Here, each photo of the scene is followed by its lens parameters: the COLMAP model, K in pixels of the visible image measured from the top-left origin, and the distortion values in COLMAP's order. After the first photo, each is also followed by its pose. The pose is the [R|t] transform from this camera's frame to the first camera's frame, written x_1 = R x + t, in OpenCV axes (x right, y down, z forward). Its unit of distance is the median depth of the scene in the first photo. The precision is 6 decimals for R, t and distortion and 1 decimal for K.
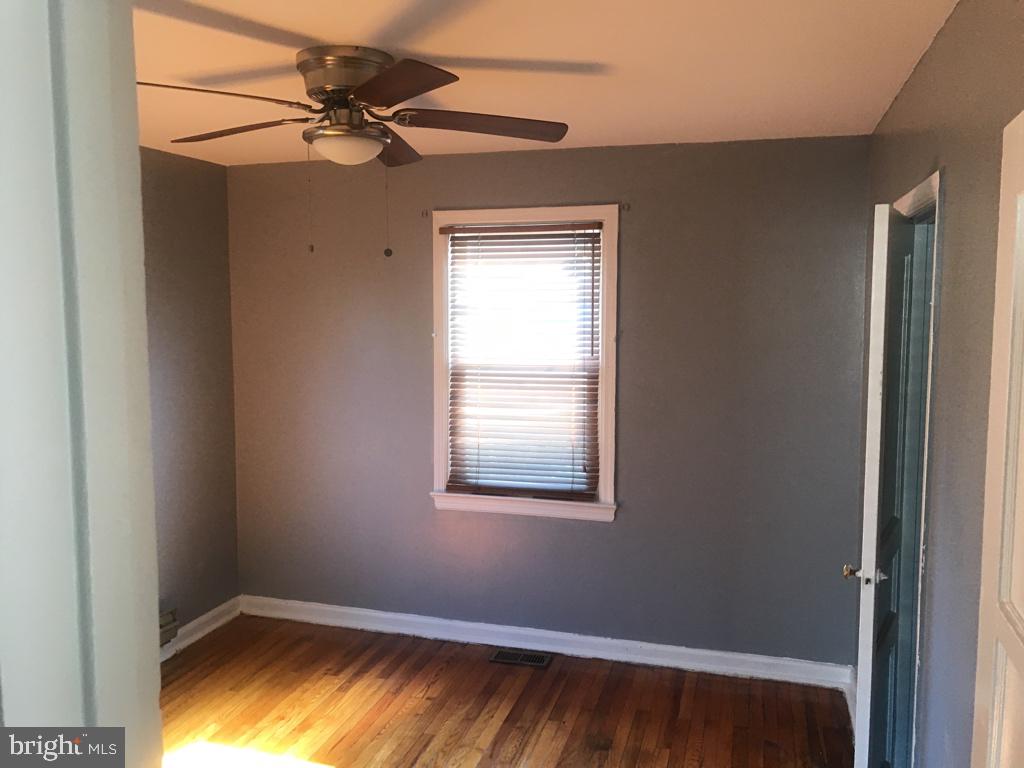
lens RADIAL K [[837.6, 0, 510.1], [0, 837.6, 374.7], [0, 0, 1]] dist [0.015139, -0.005009]
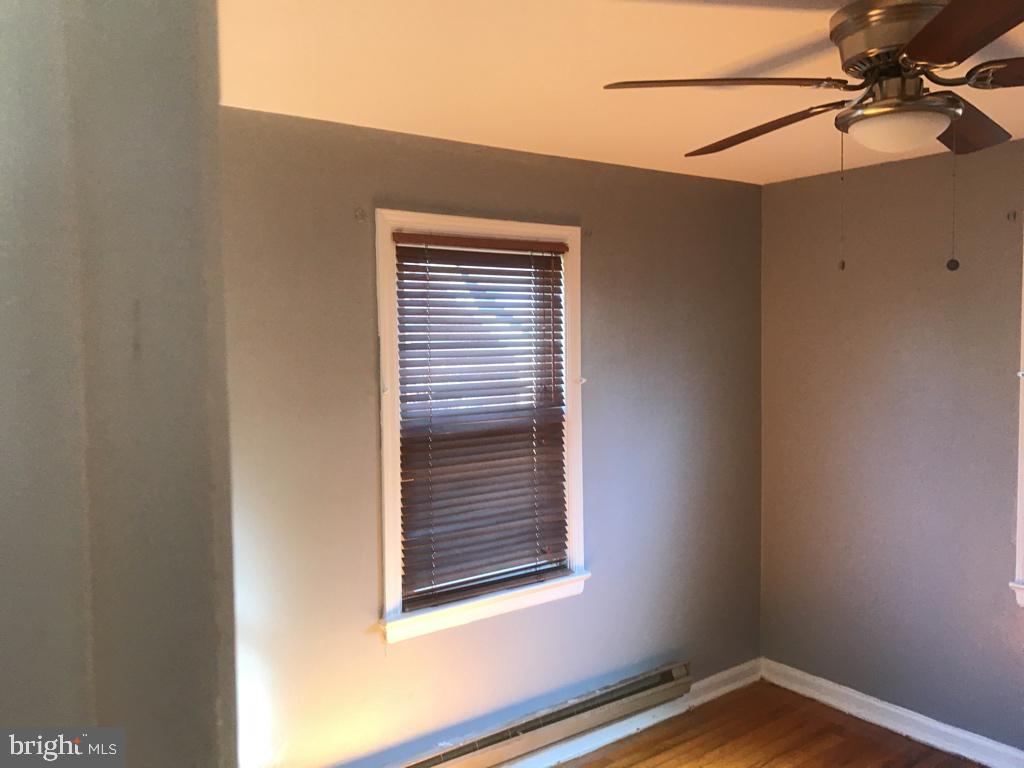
lens RADIAL K [[837.6, 0, 510.1], [0, 837.6, 374.7], [0, 0, 1]] dist [0.015139, -0.005009]
pose [[0.806015, 0.020685, -0.591534, -0.022496], [-0.041771, 0.998885, -0.021986, -0.019420], [0.590420, 0.042430, 0.805980, 0.194050]]
